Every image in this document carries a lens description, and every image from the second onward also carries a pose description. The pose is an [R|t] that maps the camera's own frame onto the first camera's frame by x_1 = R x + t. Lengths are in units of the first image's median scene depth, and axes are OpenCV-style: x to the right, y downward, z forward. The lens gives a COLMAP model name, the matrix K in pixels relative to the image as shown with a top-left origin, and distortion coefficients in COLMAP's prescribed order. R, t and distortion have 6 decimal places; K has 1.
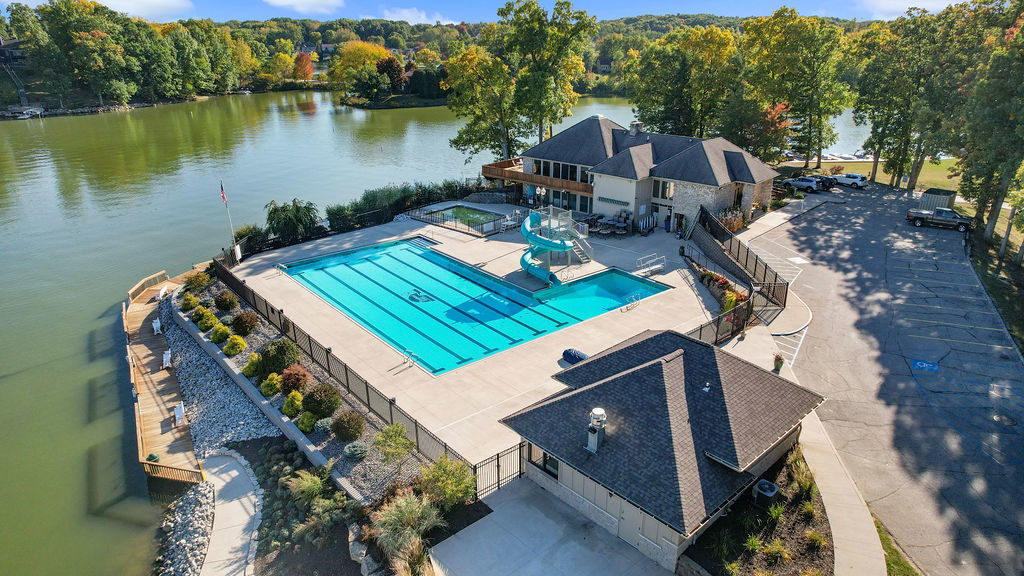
lens RADIAL K [[636.7, 0, 513.2], [0, 636.7, 289.2], [0, 0, 1]] dist [-0.004095, -0.000656]
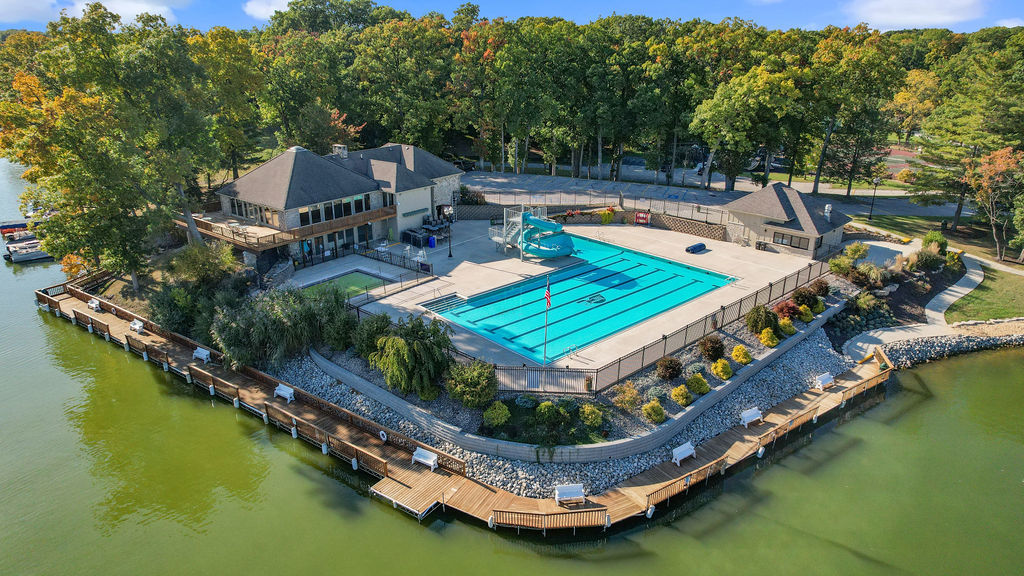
lens RADIAL K [[636.7, 0, 511.7], [0, 636.7, 287.3], [0, 0, 1]] dist [-0.004095, -0.000656]
pose [[-0.029335, -0.364988, 0.930550, -1.341781], [0.390257, 0.852883, 0.346828, -0.509047], [-0.920239, 0.373328, 0.117420, 1.163865]]
